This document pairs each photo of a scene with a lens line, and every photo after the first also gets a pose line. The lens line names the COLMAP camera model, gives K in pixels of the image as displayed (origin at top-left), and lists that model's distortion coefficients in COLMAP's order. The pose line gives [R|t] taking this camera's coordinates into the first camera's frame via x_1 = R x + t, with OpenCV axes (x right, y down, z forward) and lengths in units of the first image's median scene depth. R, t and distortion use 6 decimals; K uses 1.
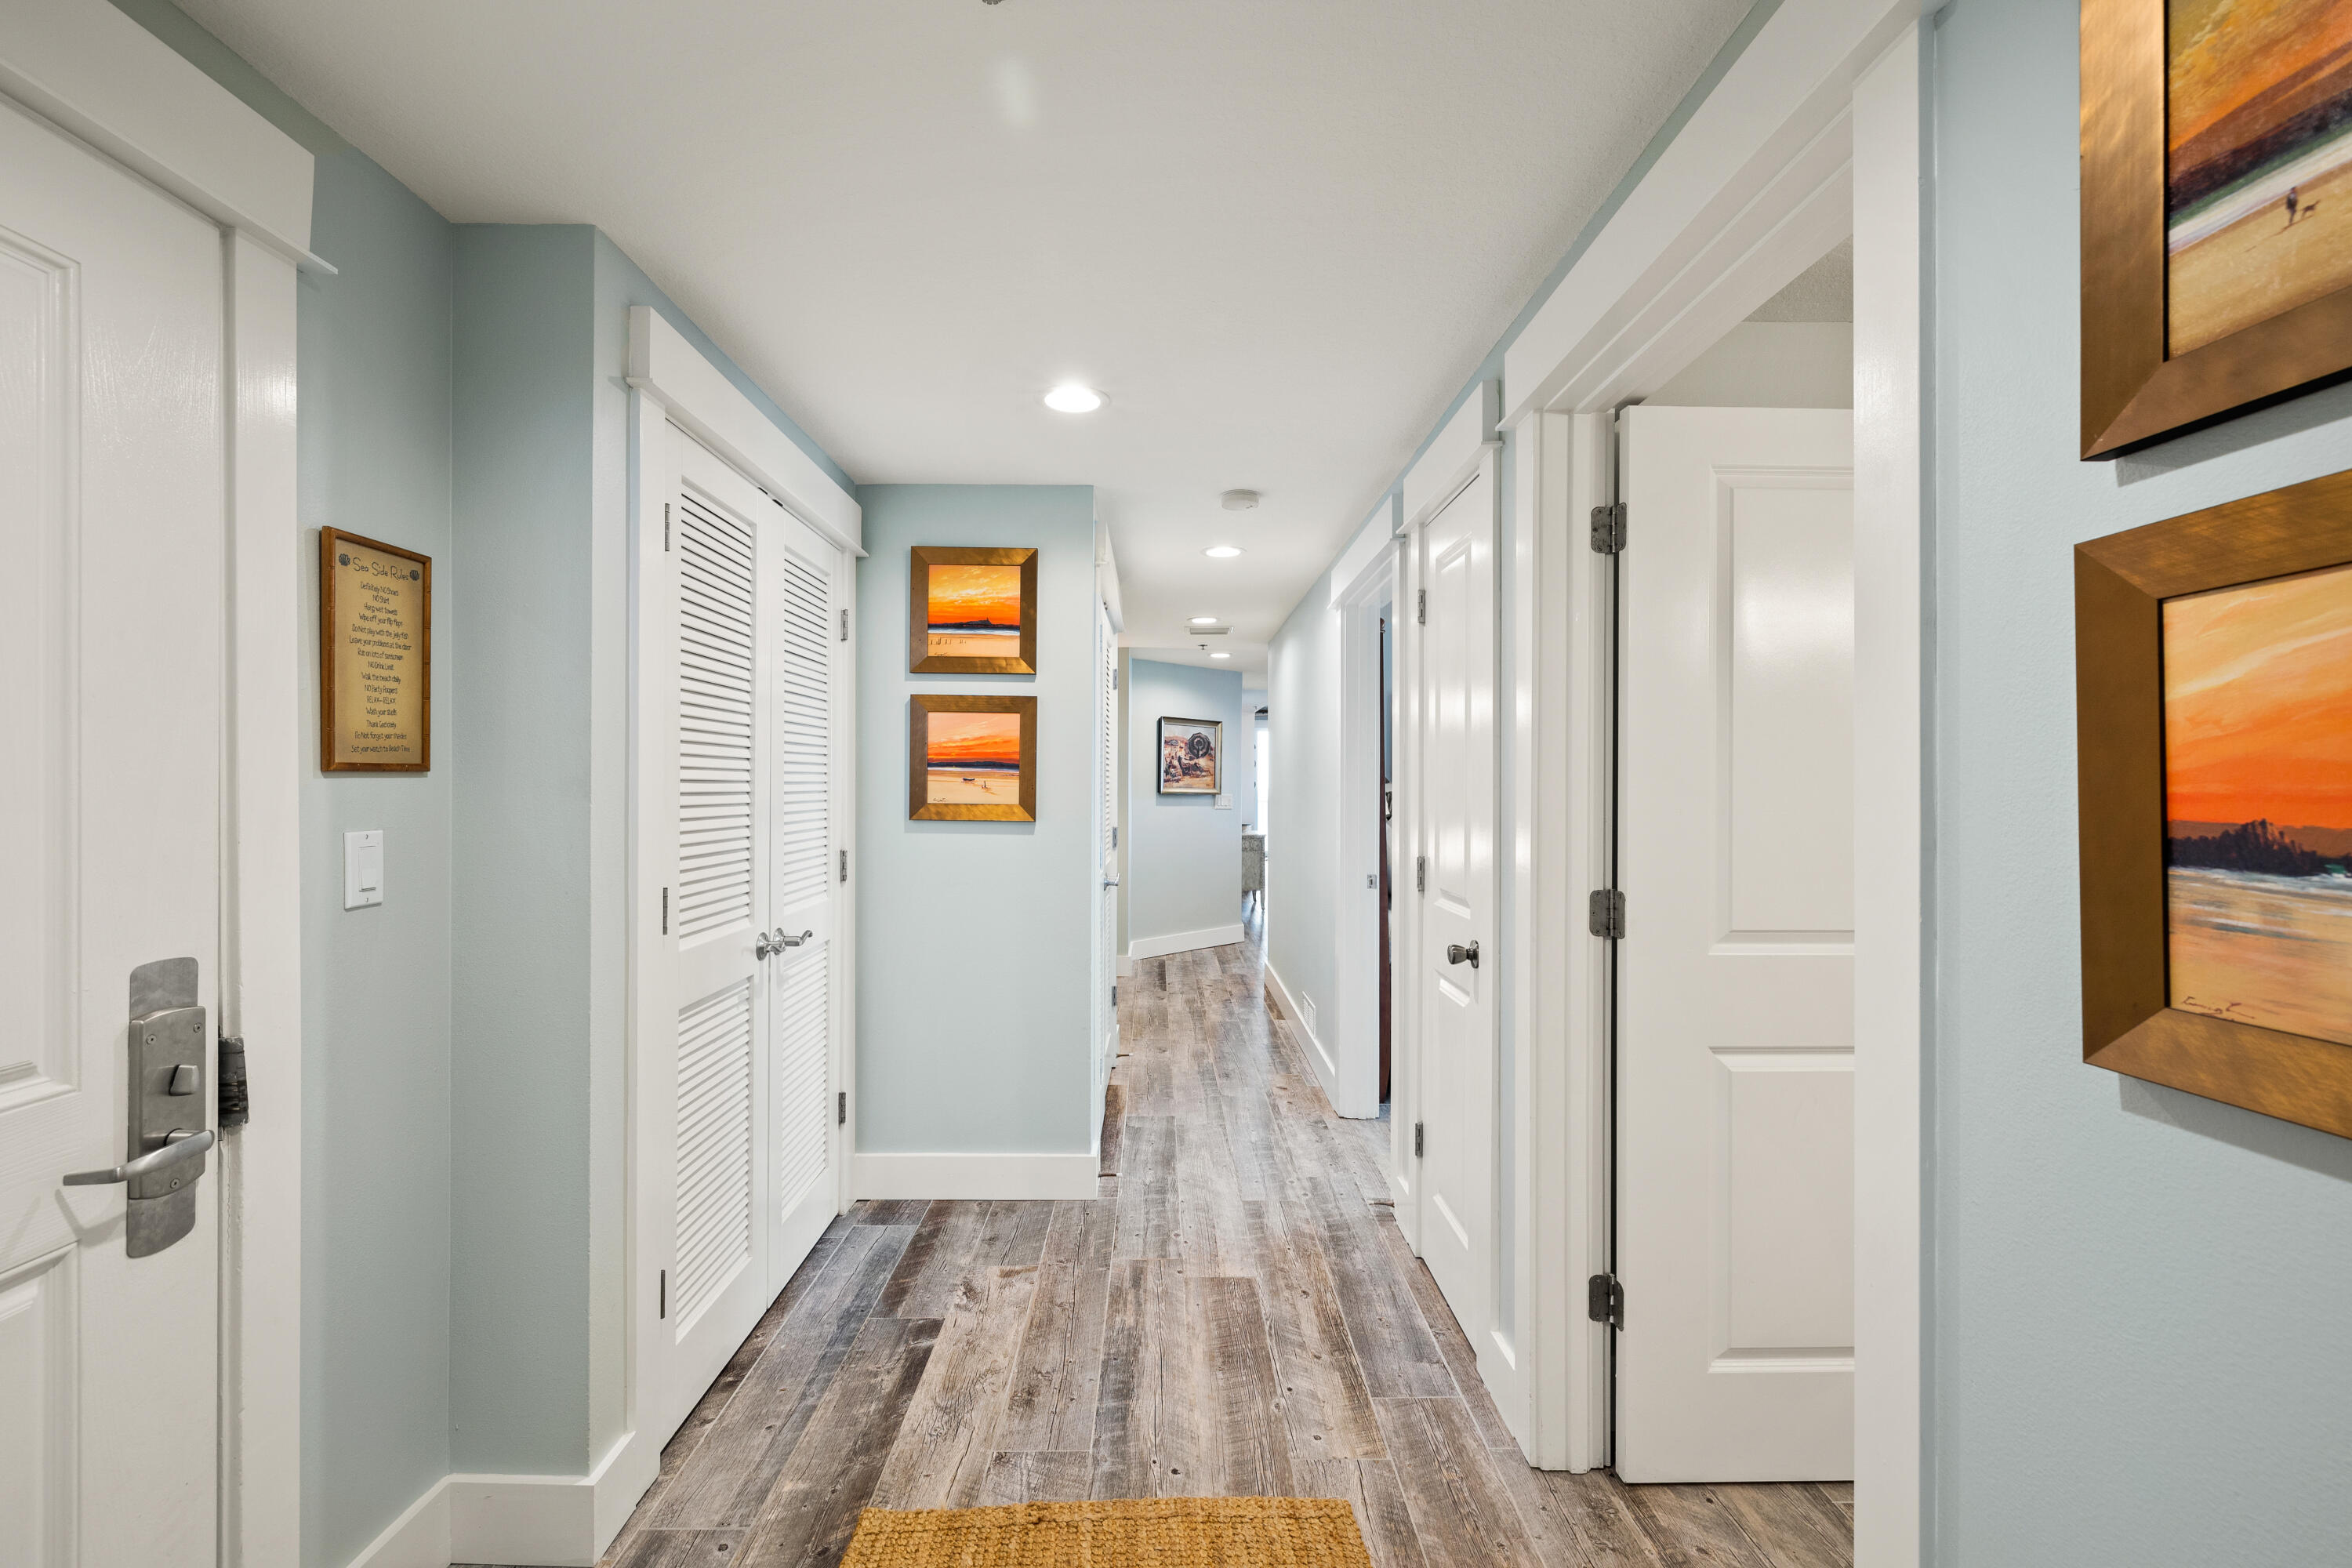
lens RADIAL K [[991.1, 0, 1173.3], [0, 991.1, 774.2], [0, 0, 1]] dist [0.001704, -0.000286]
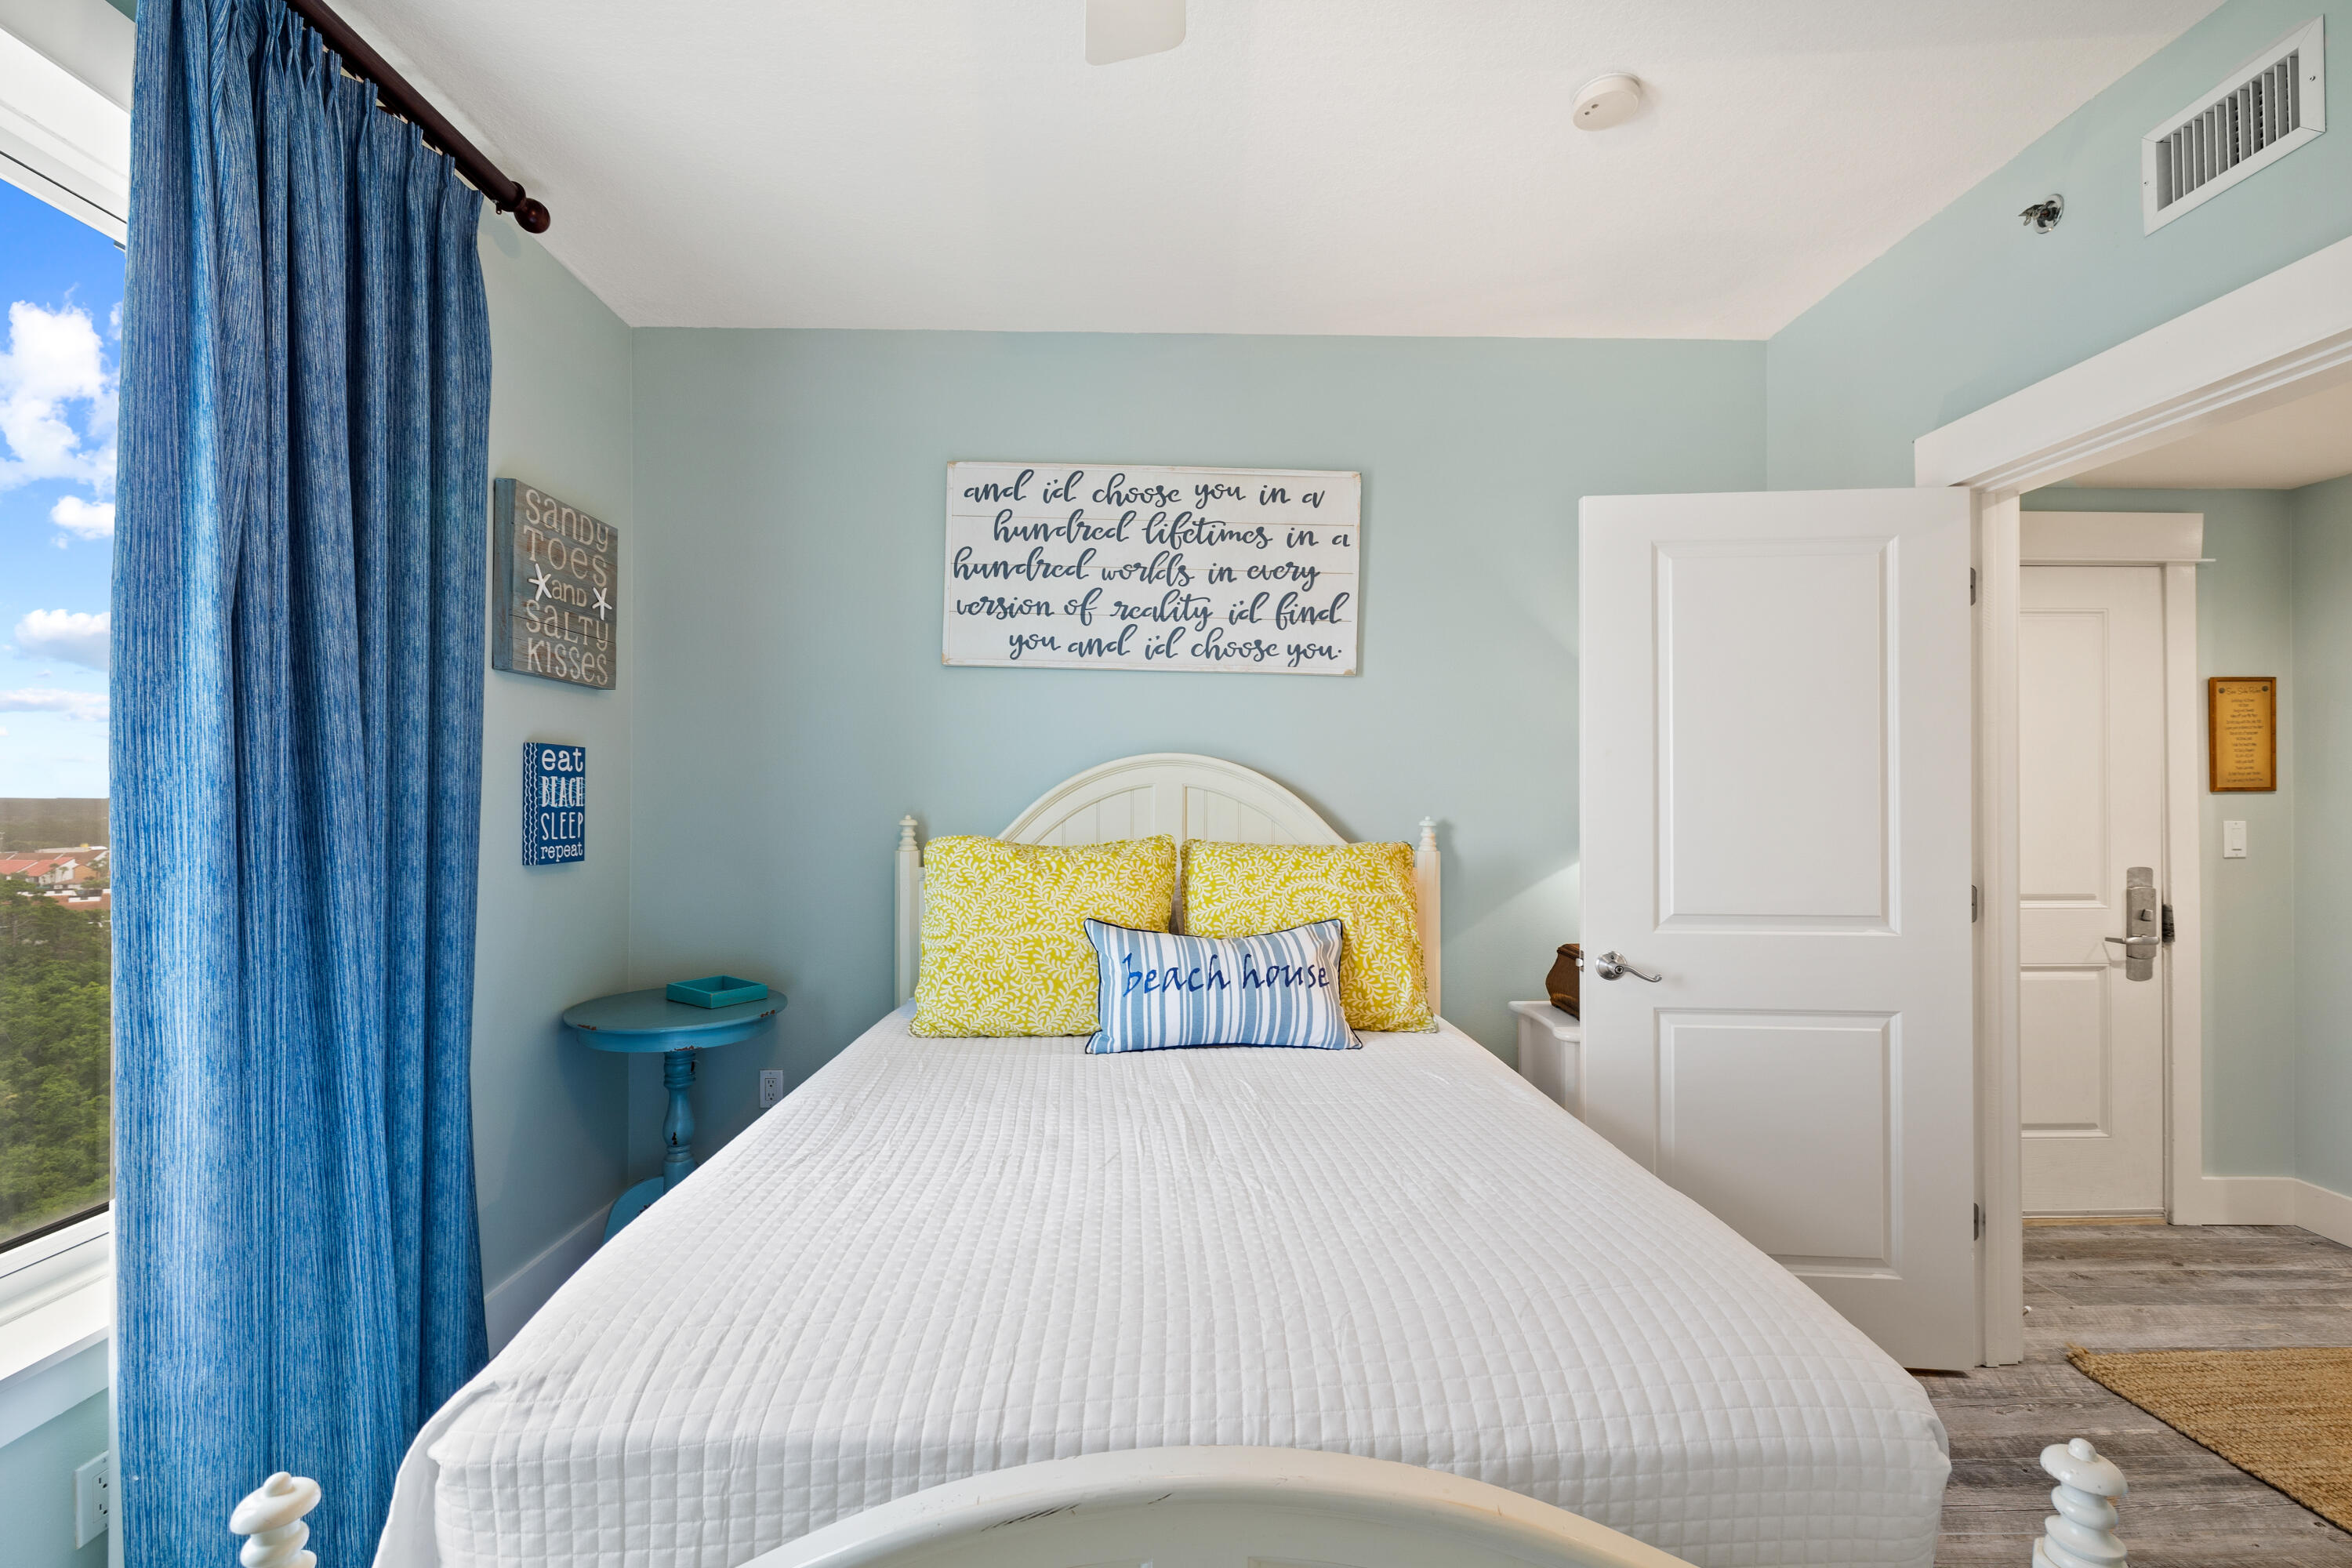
lens RADIAL K [[1005.4, 0, 1184.4], [0, 1005.4, 792.1], [0, 0, 1]] dist [0.000600, -0.000651]
pose [[0.005864, -0.003424, -0.999977, 1.286296], [0.004117, 0.999986, -0.003400, -0.003314], [0.999974, -0.004097, 0.005878, -1.215808]]
